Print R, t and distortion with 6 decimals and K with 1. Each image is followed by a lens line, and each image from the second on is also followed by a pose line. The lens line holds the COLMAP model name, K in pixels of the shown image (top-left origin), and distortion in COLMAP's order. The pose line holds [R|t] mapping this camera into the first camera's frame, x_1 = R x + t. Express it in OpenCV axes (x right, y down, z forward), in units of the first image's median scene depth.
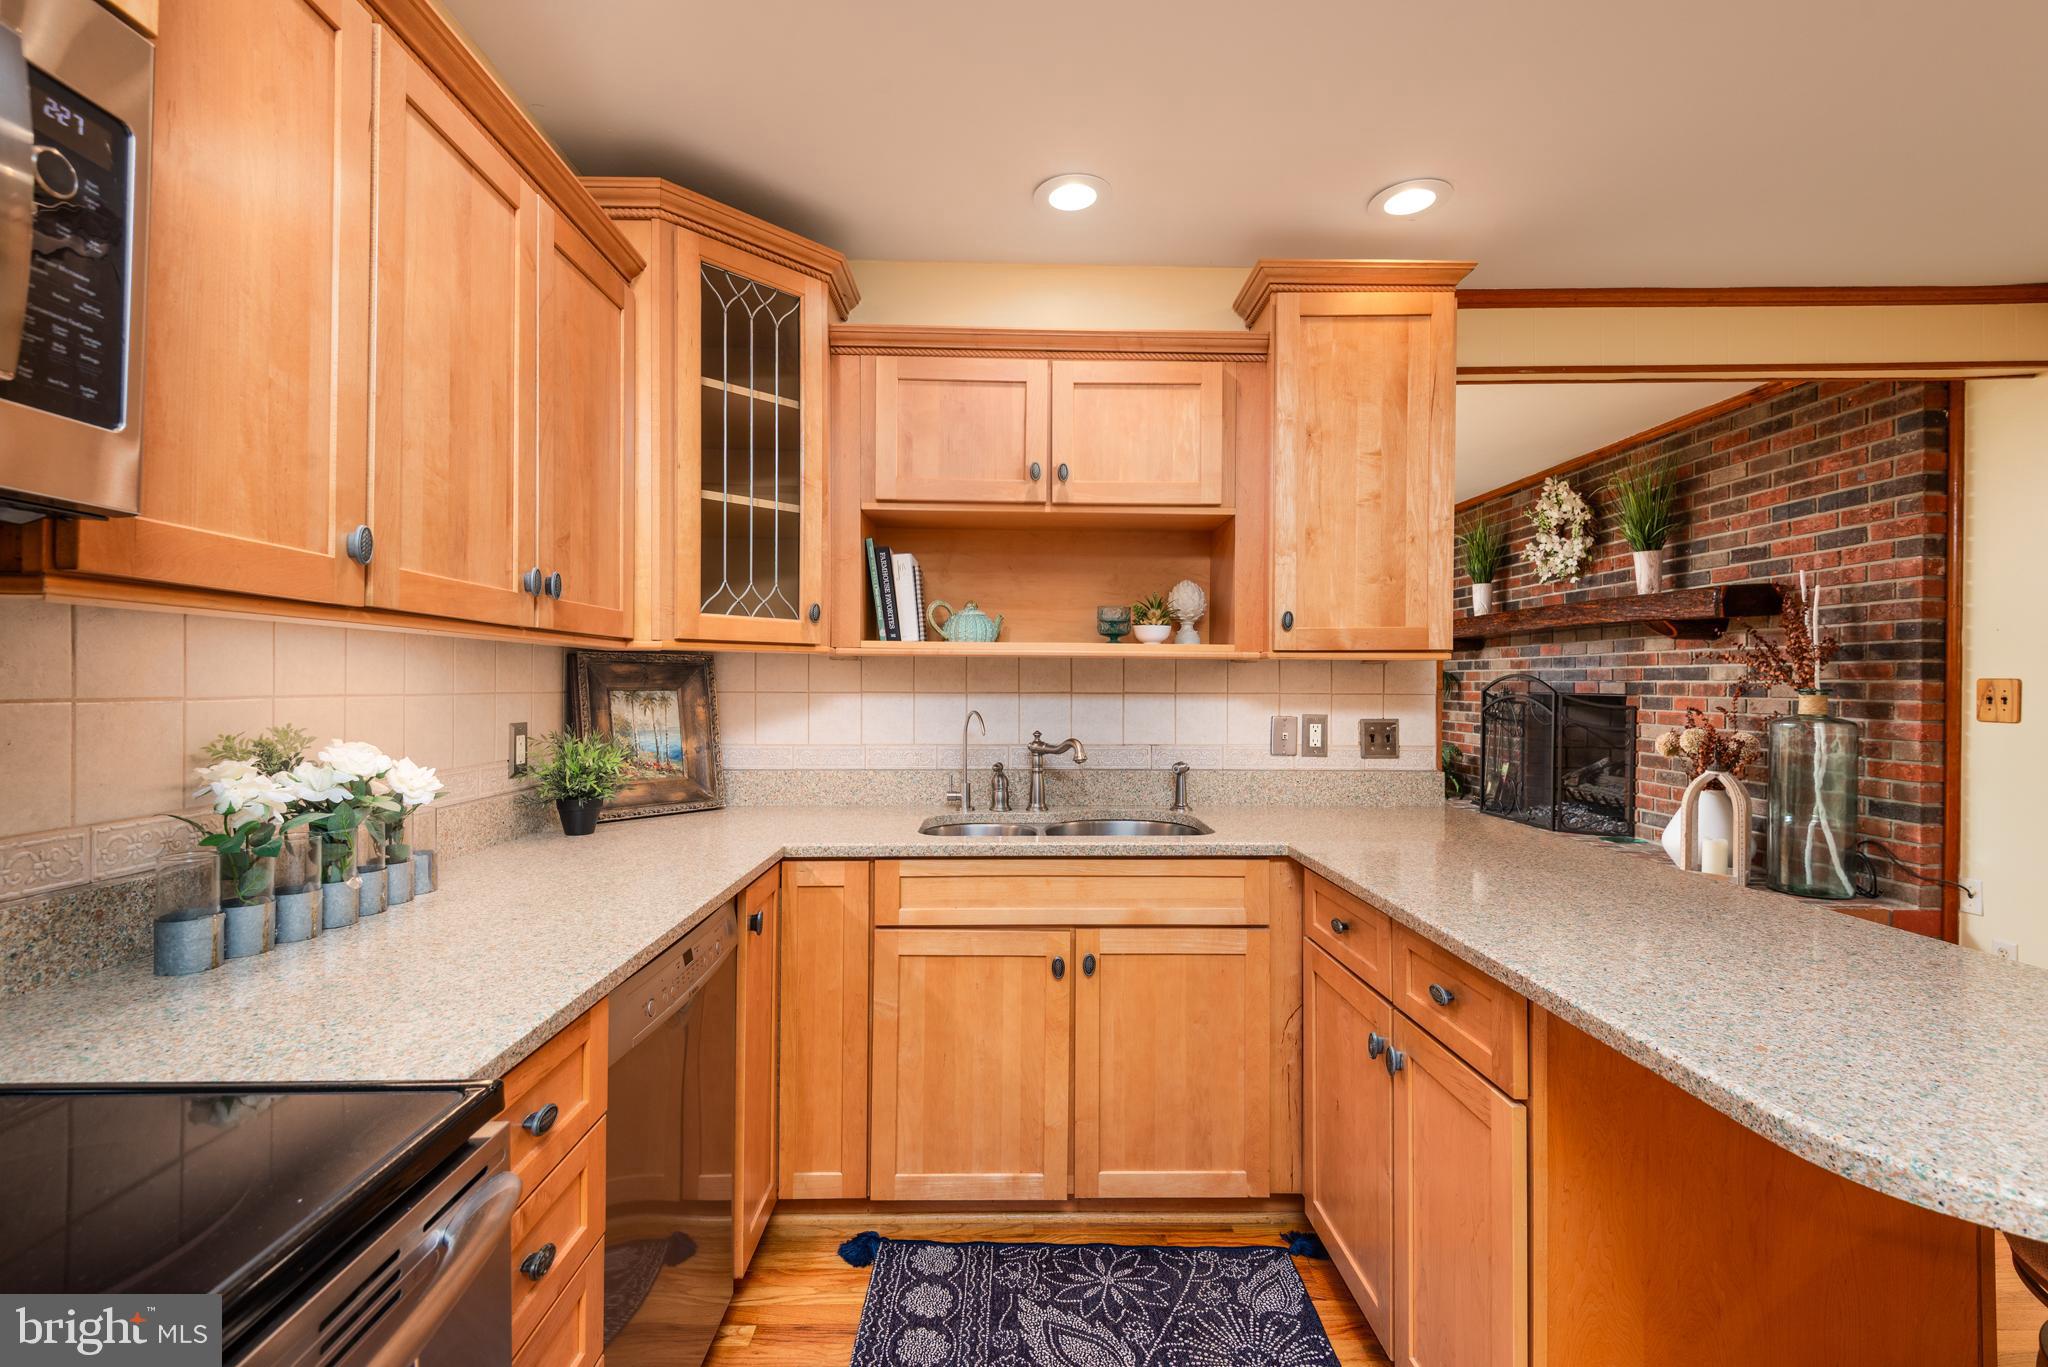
lens RADIAL K [[928.9, 0, 1020.7], [0, 928.9, 682.2], [0, 0, 1]] dist [0.033279, -0.000290]
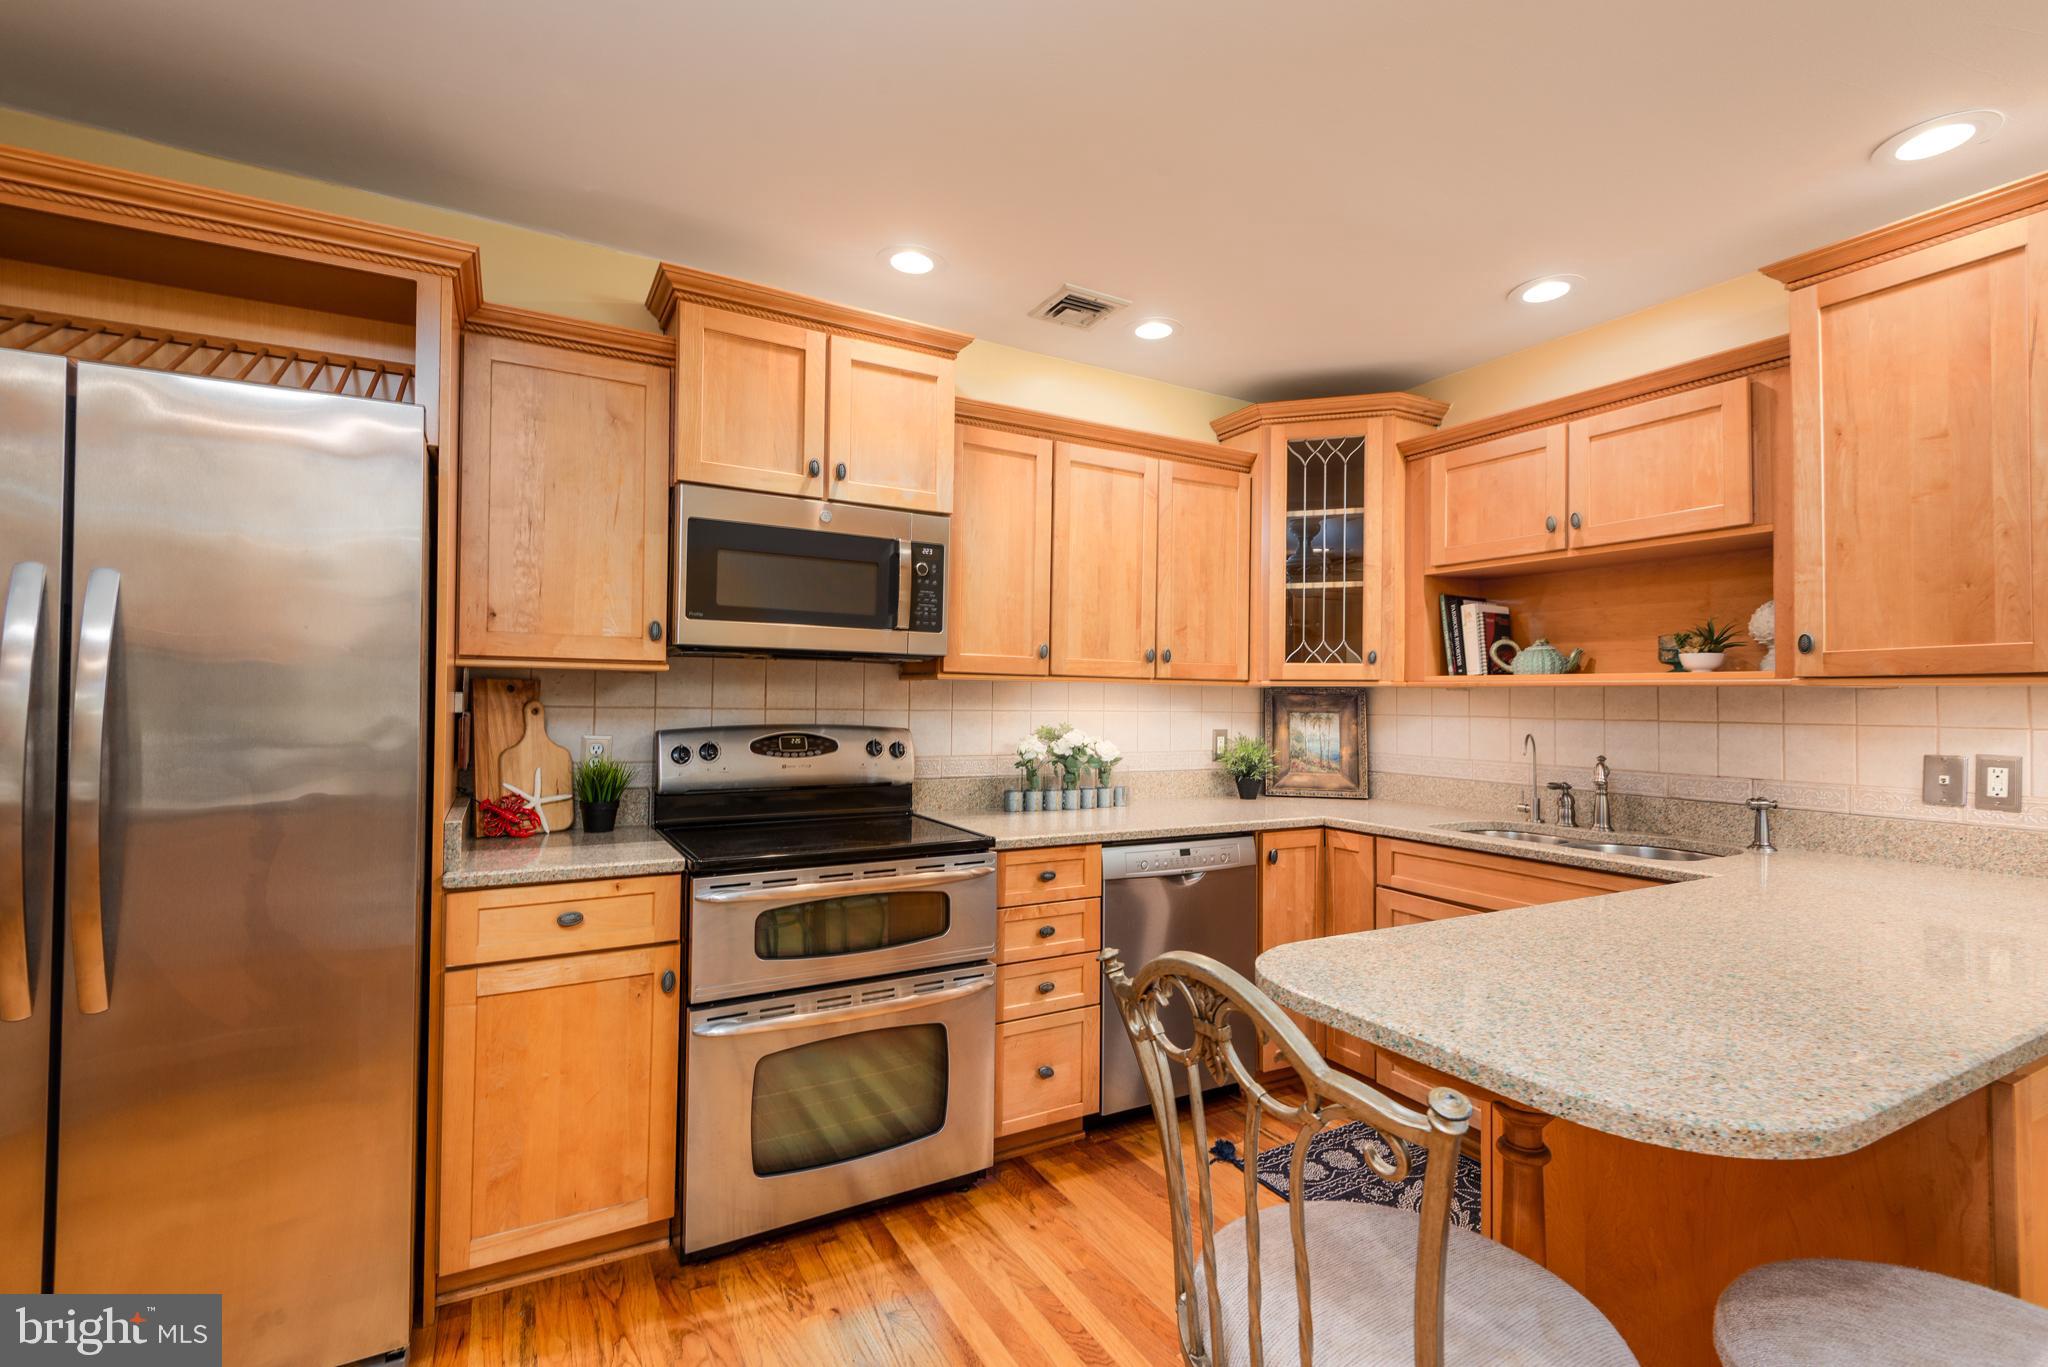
lens RADIAL K [[928.9, 0, 1021.3], [0, 928.9, 683.9], [0, 0, 1]] dist [0.033279, -0.000290]
pose [[0.460095, -0.015511, -0.887734, 0.729341], [-0.008230, 0.999730, -0.021734, -0.000760], [0.887831, 0.017306, 0.459843, -0.098183]]
